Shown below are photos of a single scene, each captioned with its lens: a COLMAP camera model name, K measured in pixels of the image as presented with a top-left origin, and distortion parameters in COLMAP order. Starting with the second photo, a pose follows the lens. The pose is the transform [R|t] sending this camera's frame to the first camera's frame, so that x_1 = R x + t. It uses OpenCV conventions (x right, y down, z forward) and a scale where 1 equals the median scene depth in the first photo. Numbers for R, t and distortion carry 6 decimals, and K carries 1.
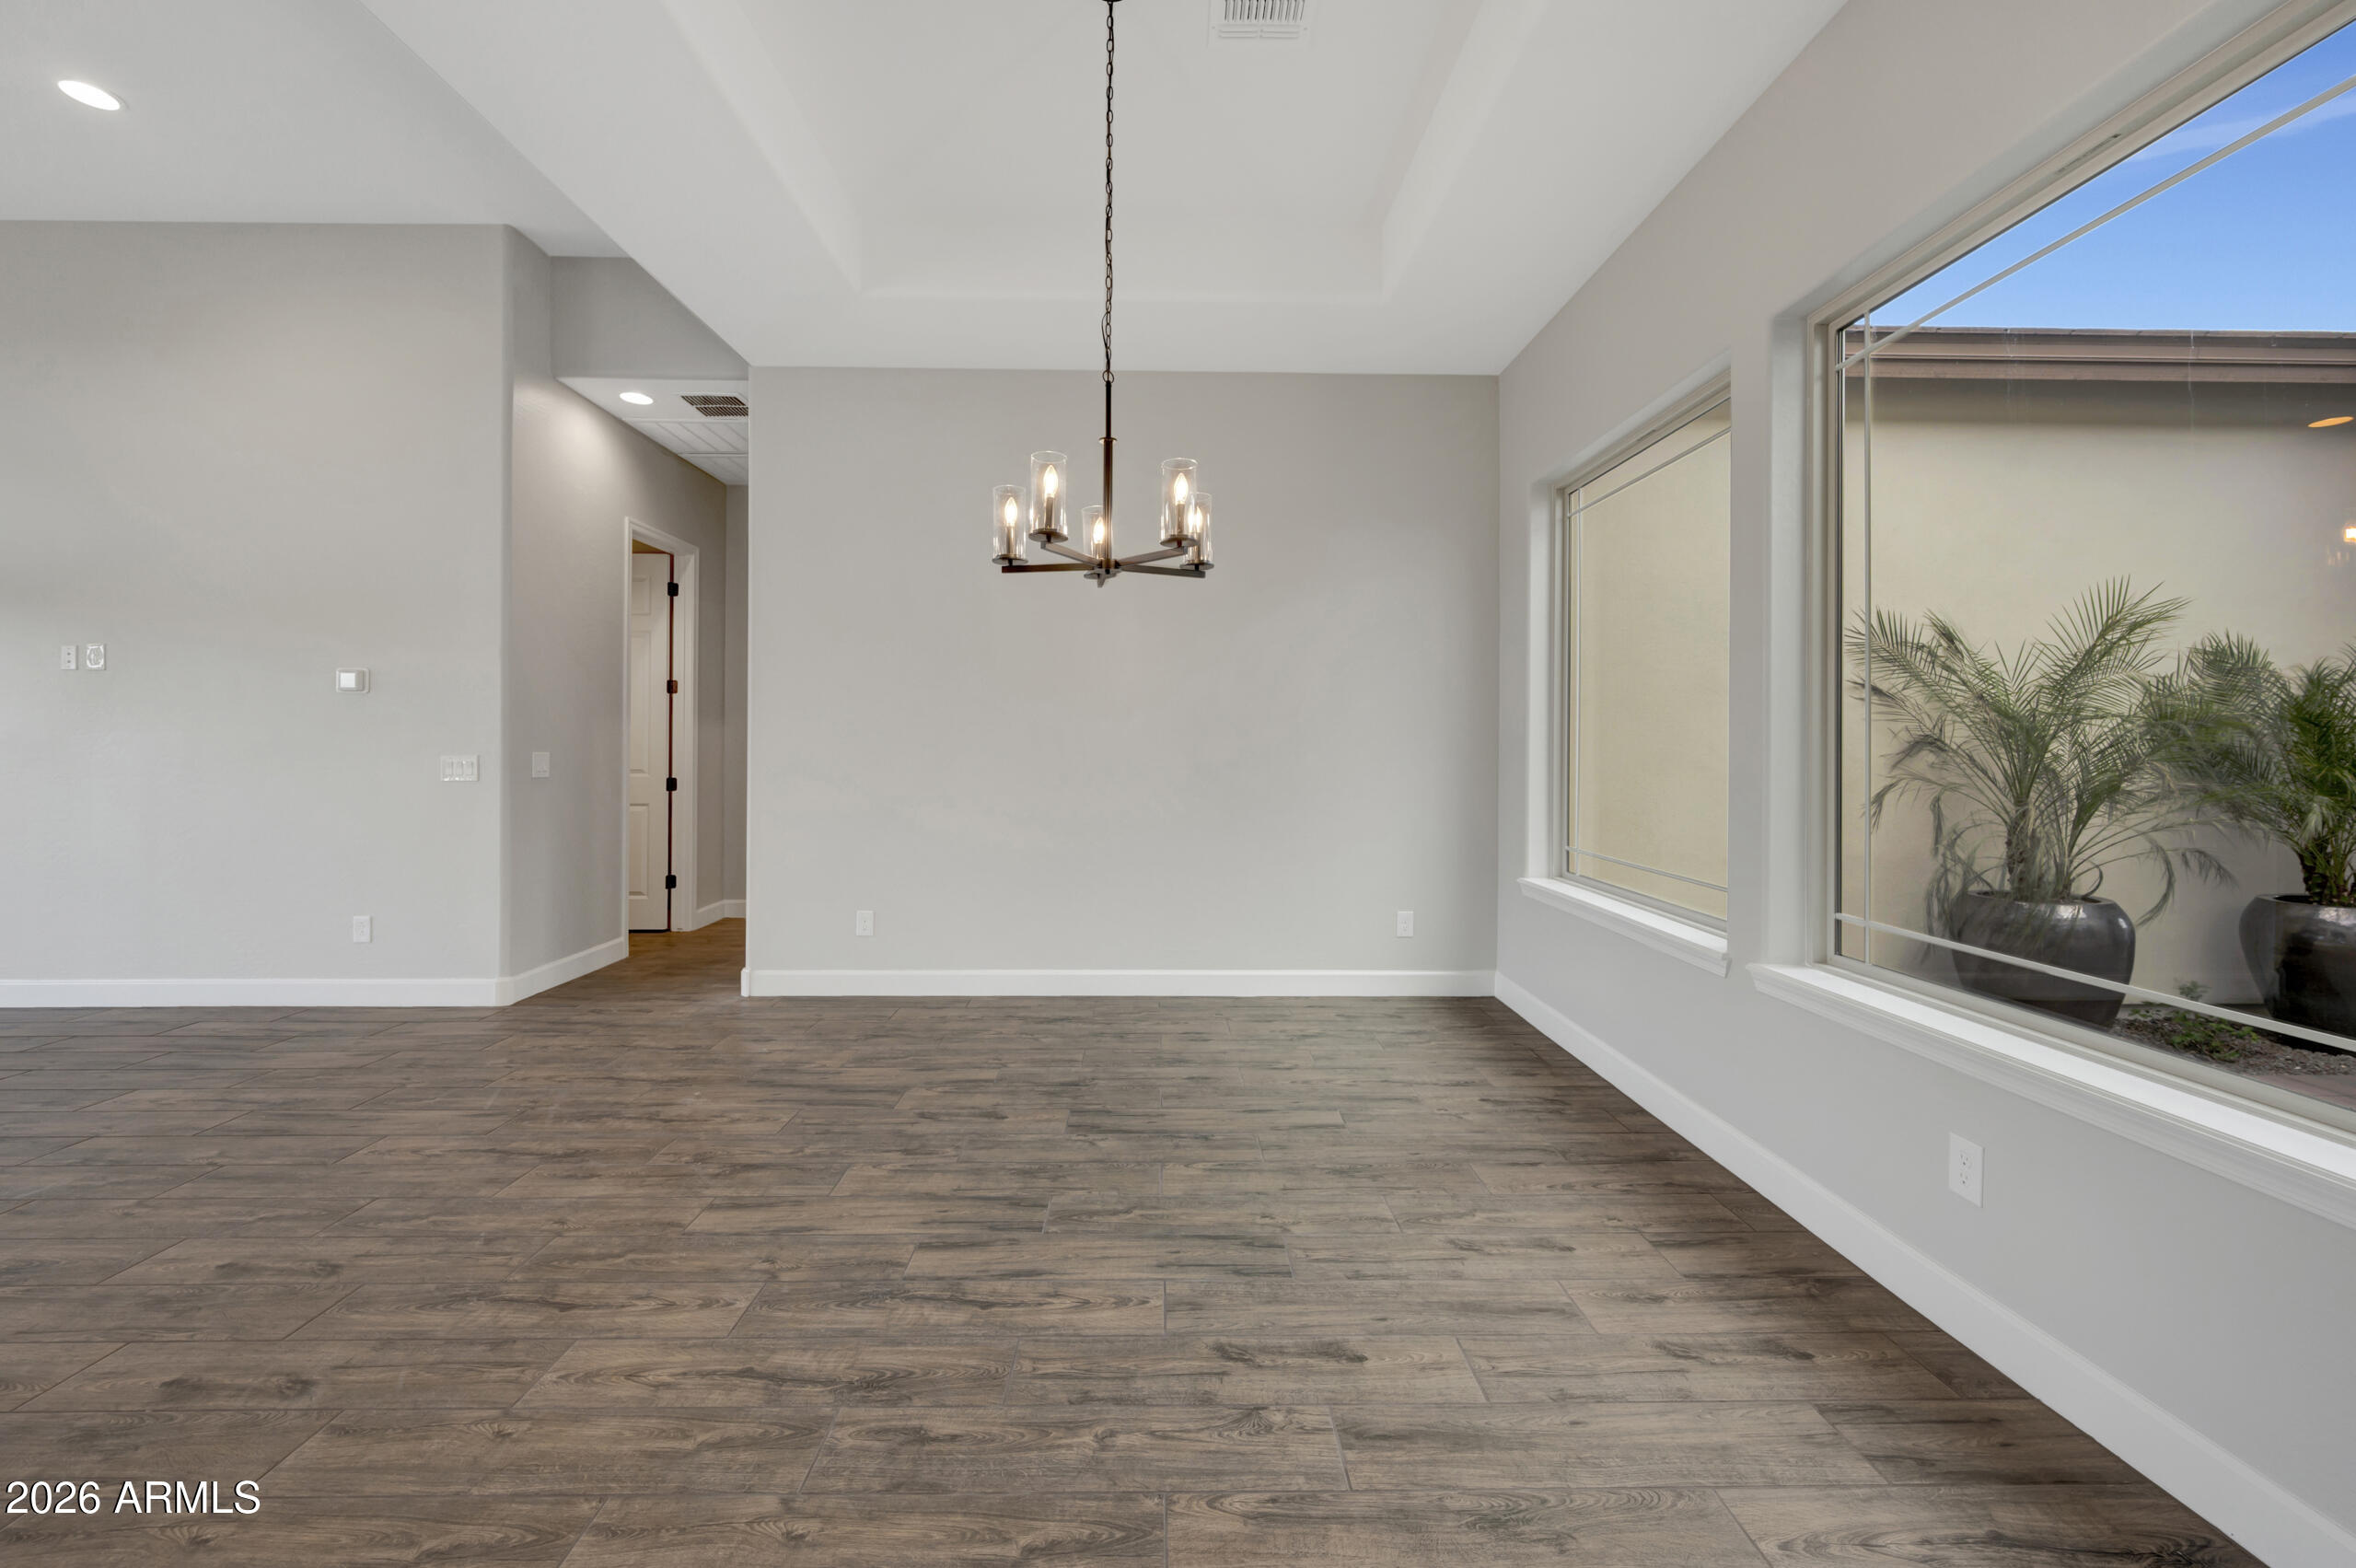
lens RADIAL K [[944.5, 0, 1173.0], [0, 944.5, 740.8], [0, 0, 1]] dist [0.001166, -0.000356]
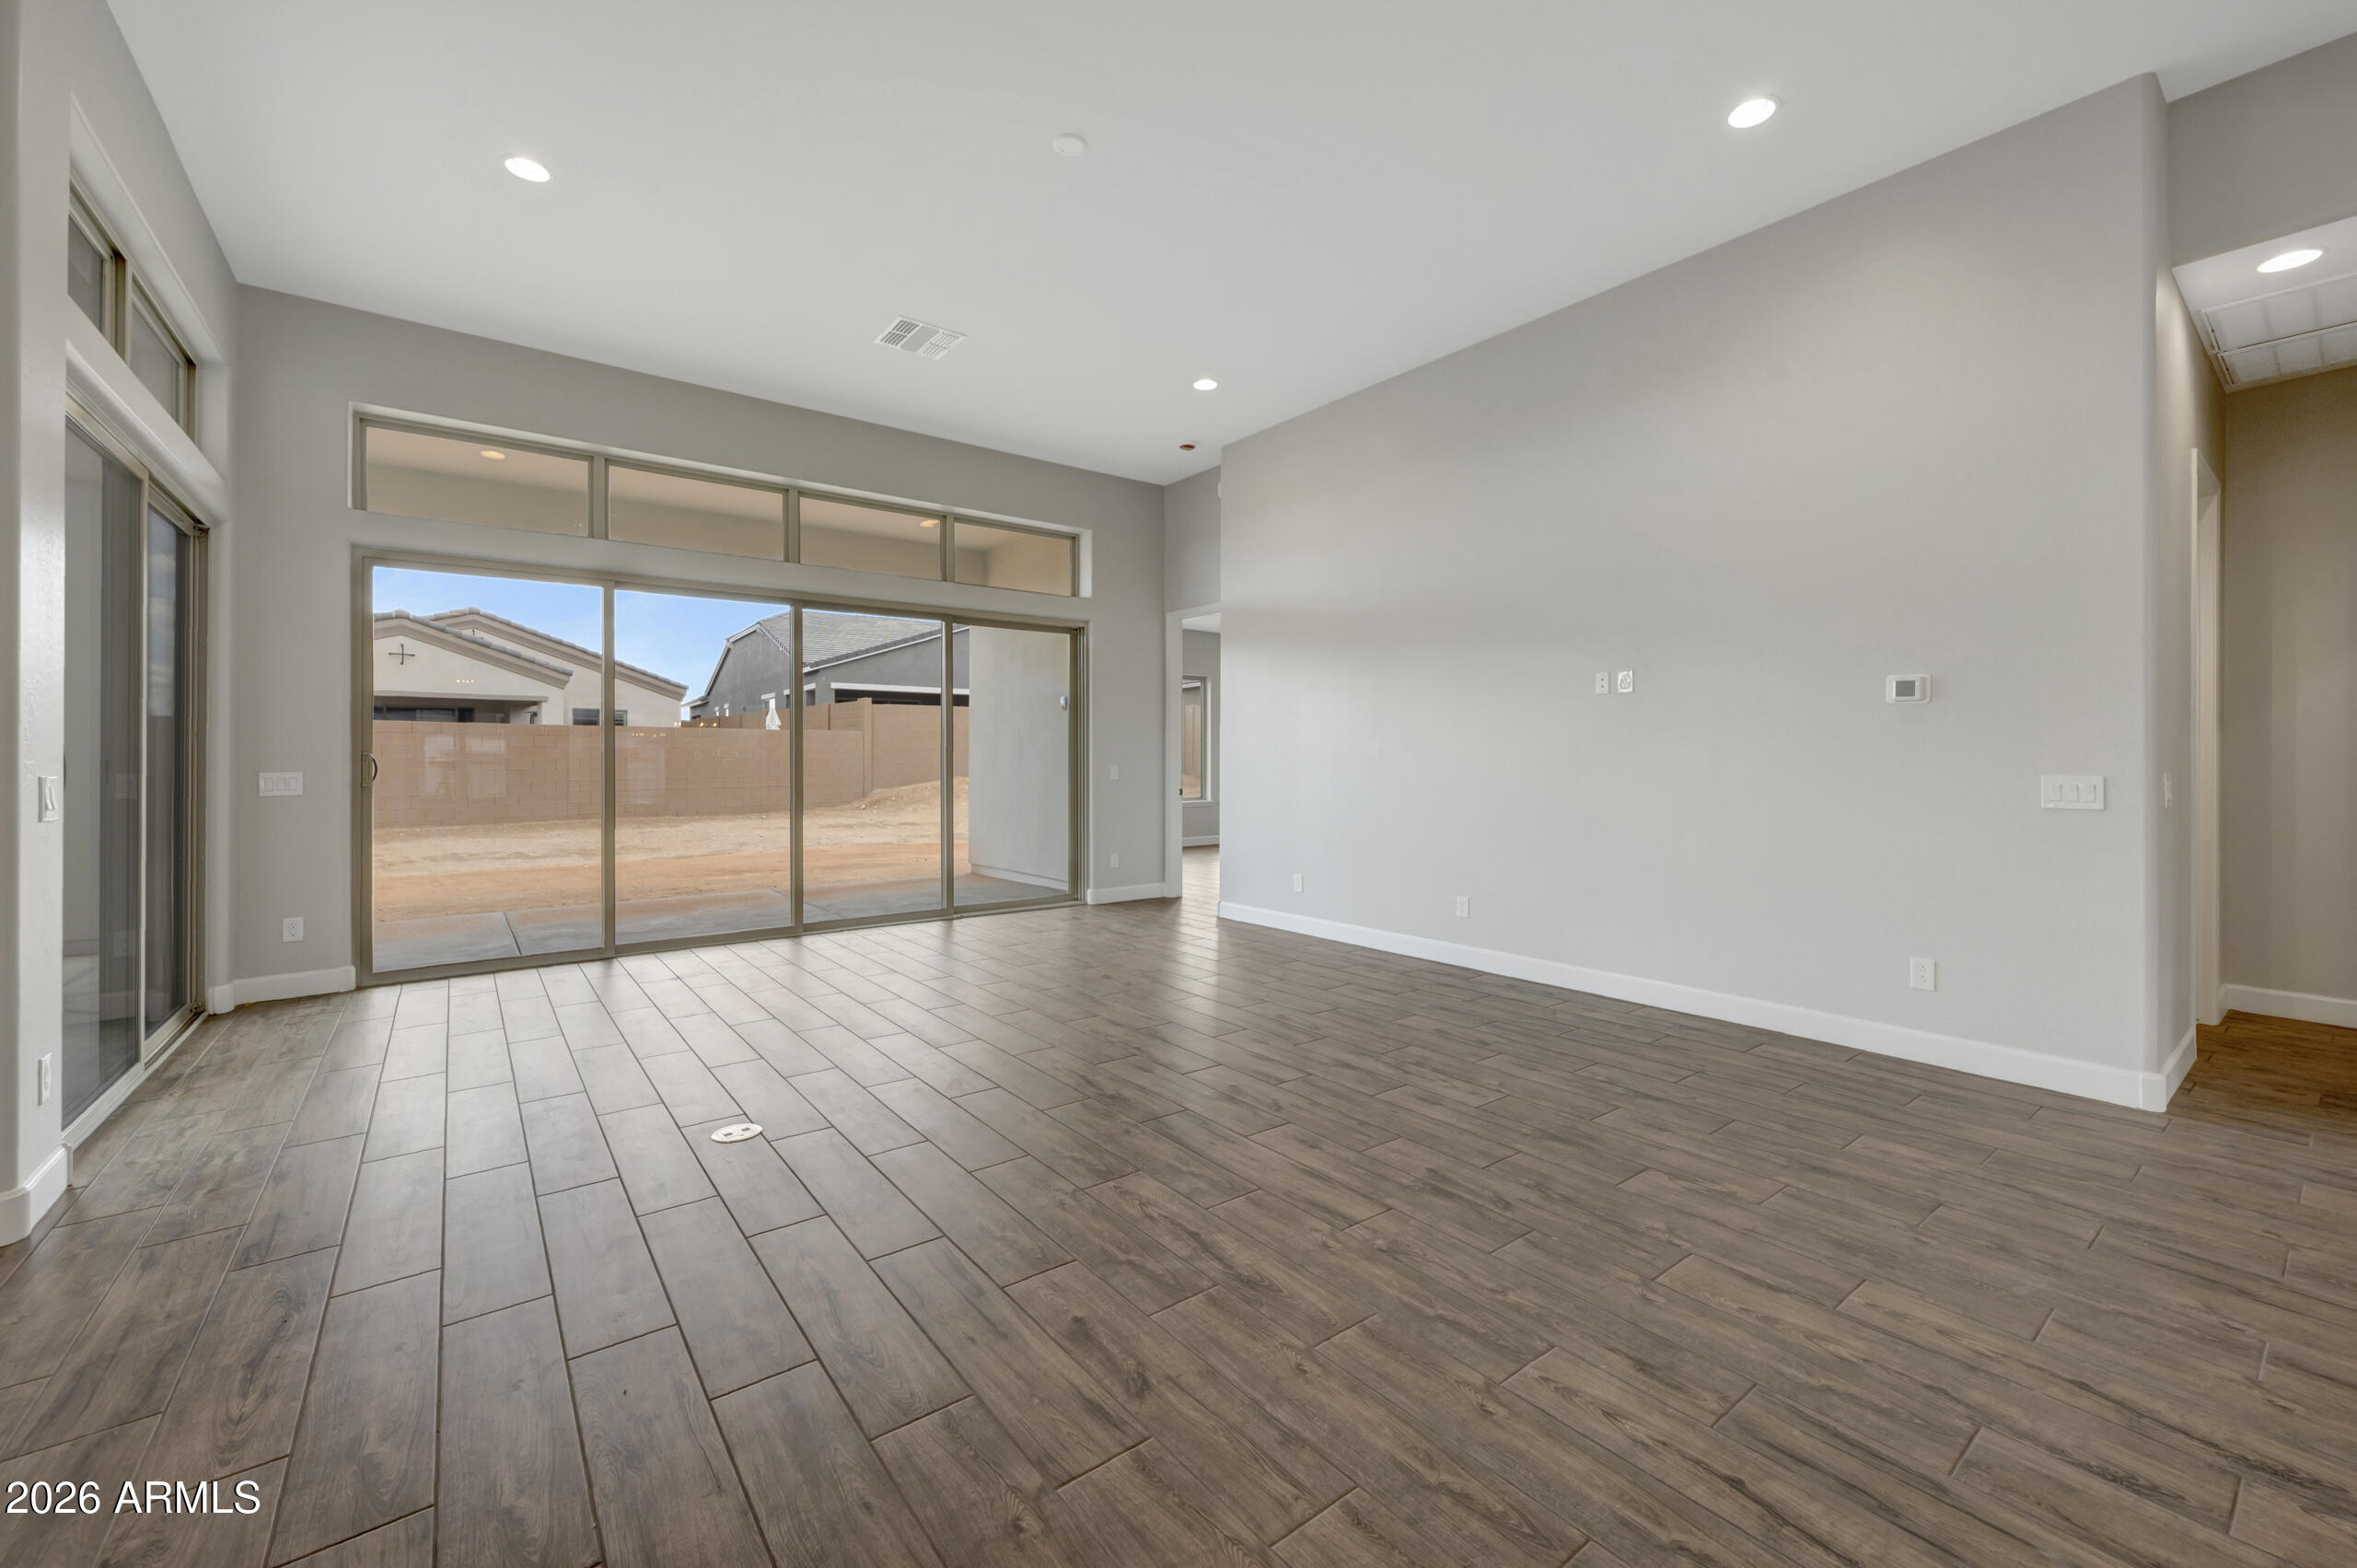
lens RADIAL K [[937.2, 0, 1178.8], [0, 937.2, 759.6], [0, 0, 1]] dist [-0.000641, -0.000220]
pose [[0.599363, 0.000172, -0.800478, -0.943820], [0.003968, 0.999987, 0.003186, -0.005582], [0.800468, -0.005086, 0.599354, -0.106017]]
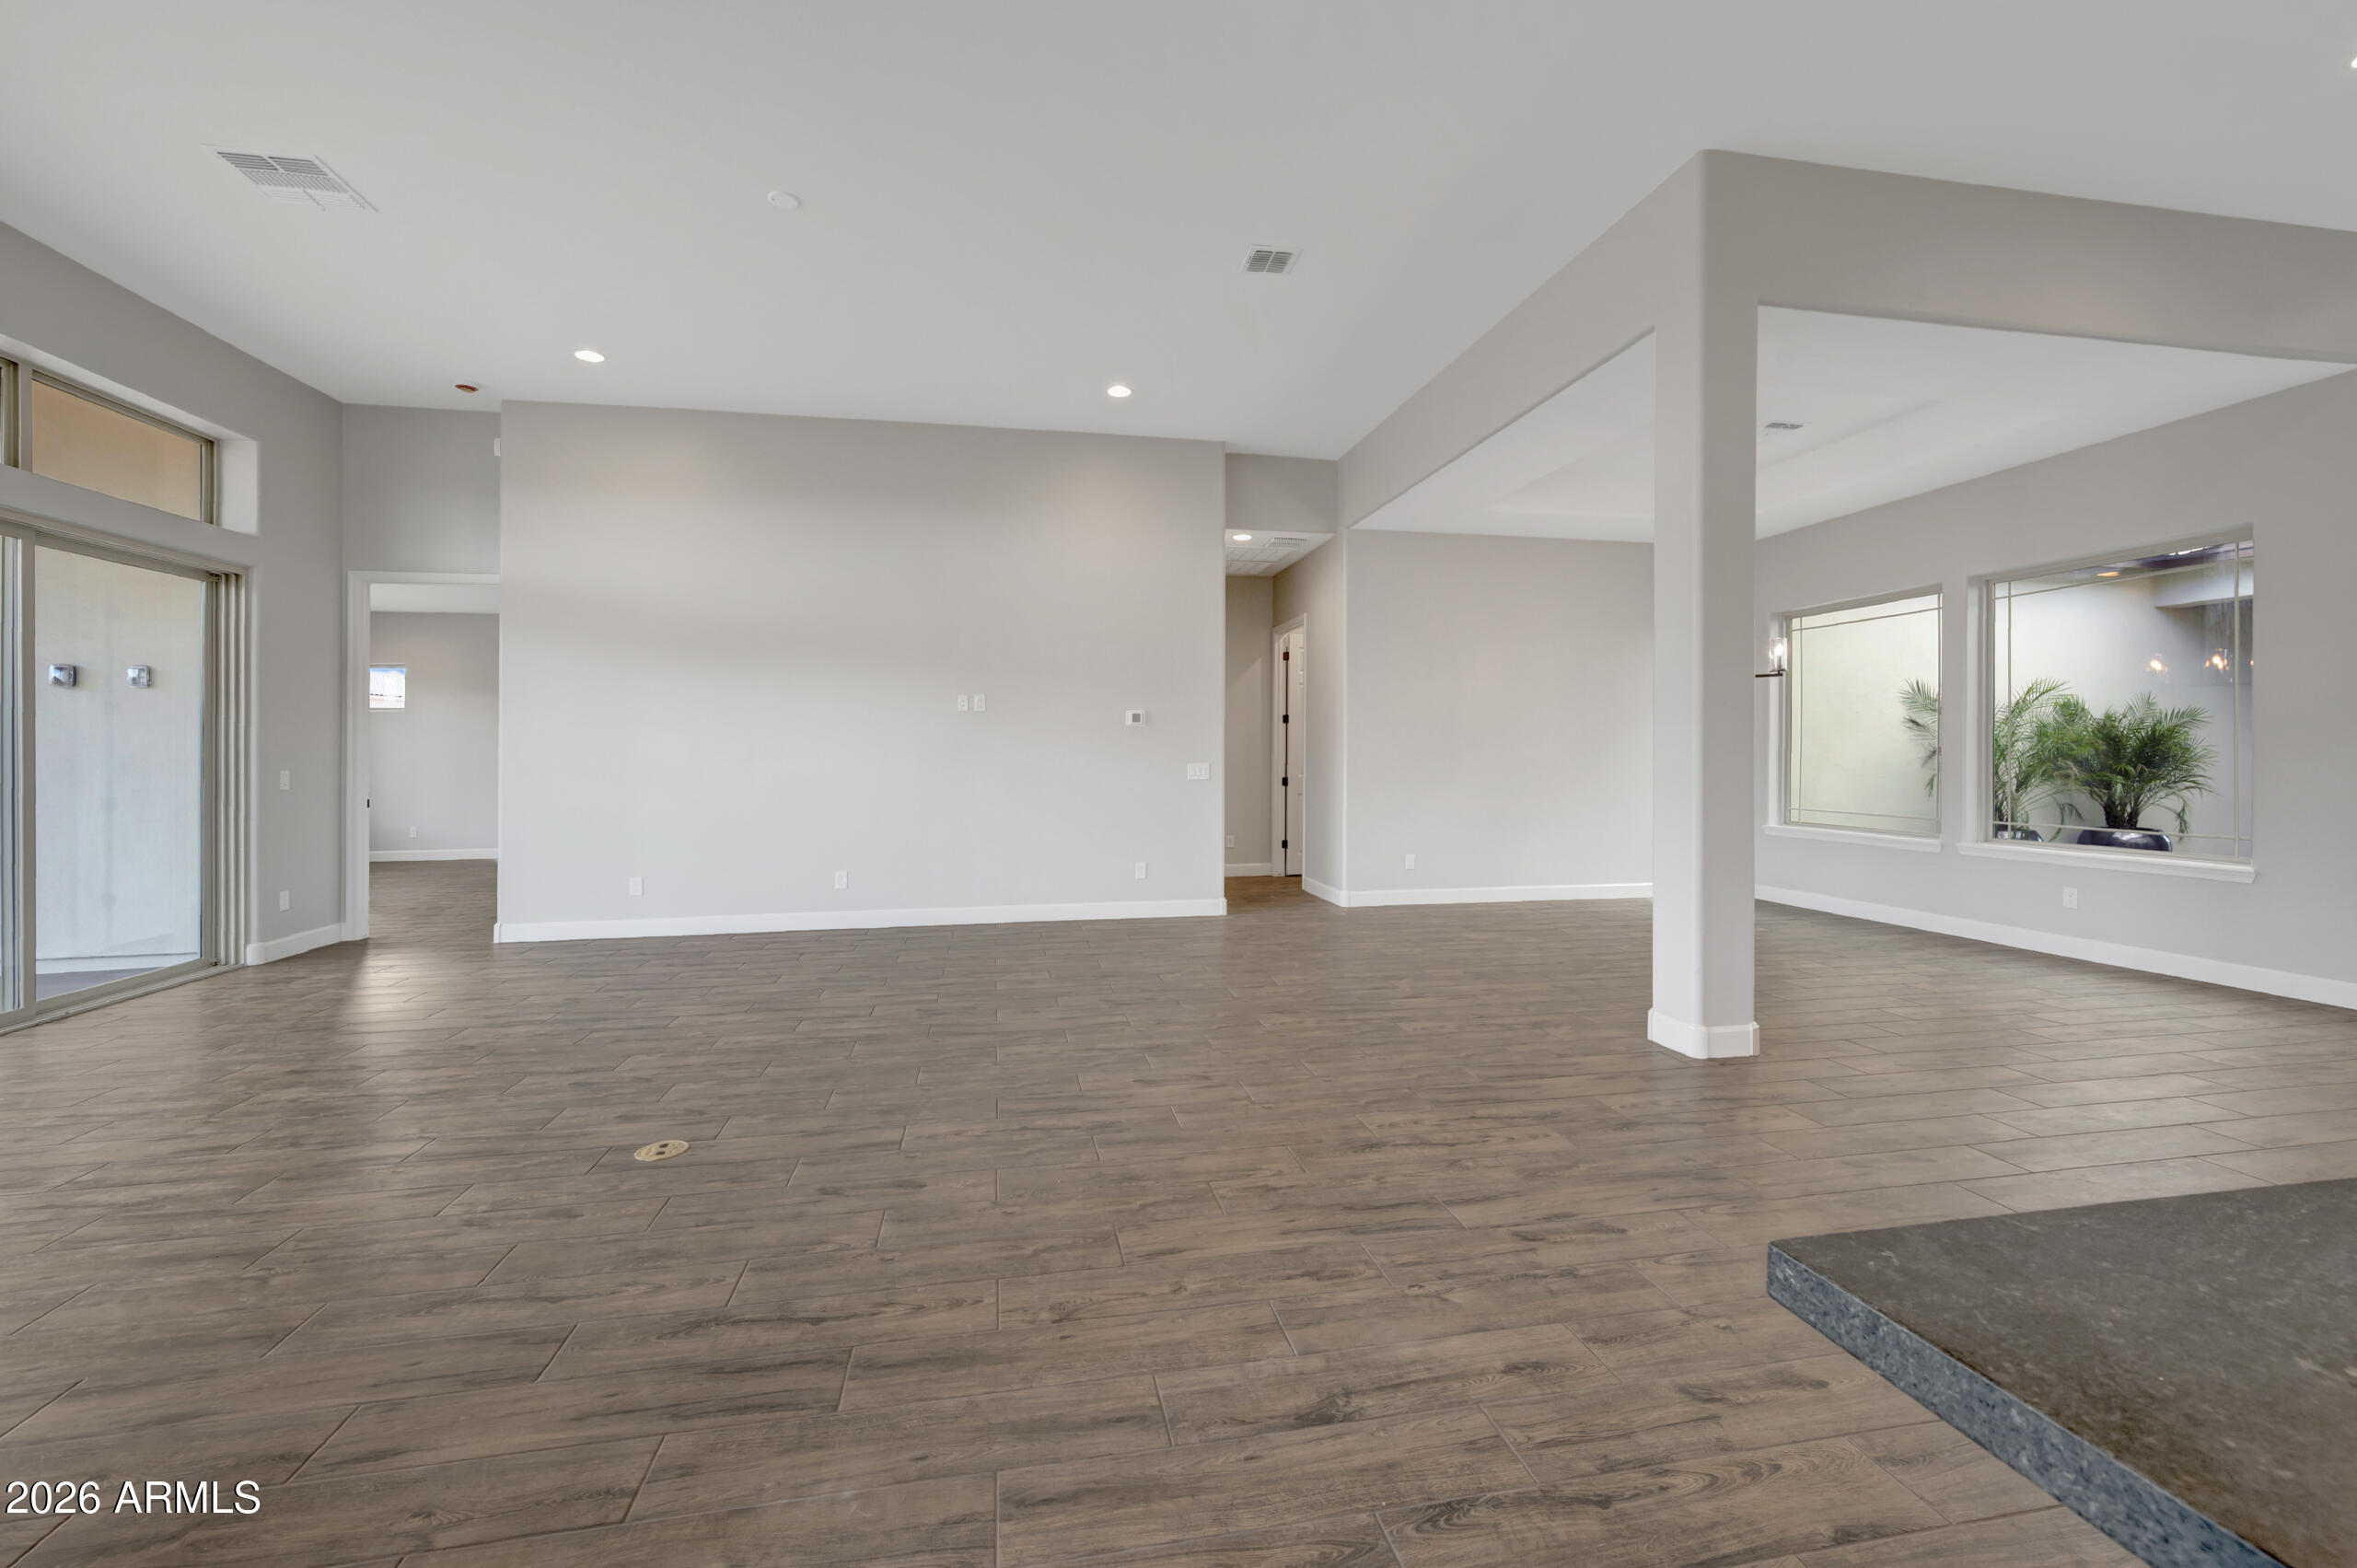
lens RADIAL K [[951.1, 0, 1153.9], [0, 951.1, 799.0], [0, 0, 1]] dist [0.001973, -0.000023]
pose [[0.986191, -0.012213, 0.165162, -1.825506], [0.002924, 0.998406, 0.056371, -0.025763], [-0.165587, -0.055109, 0.984654, -1.065768]]
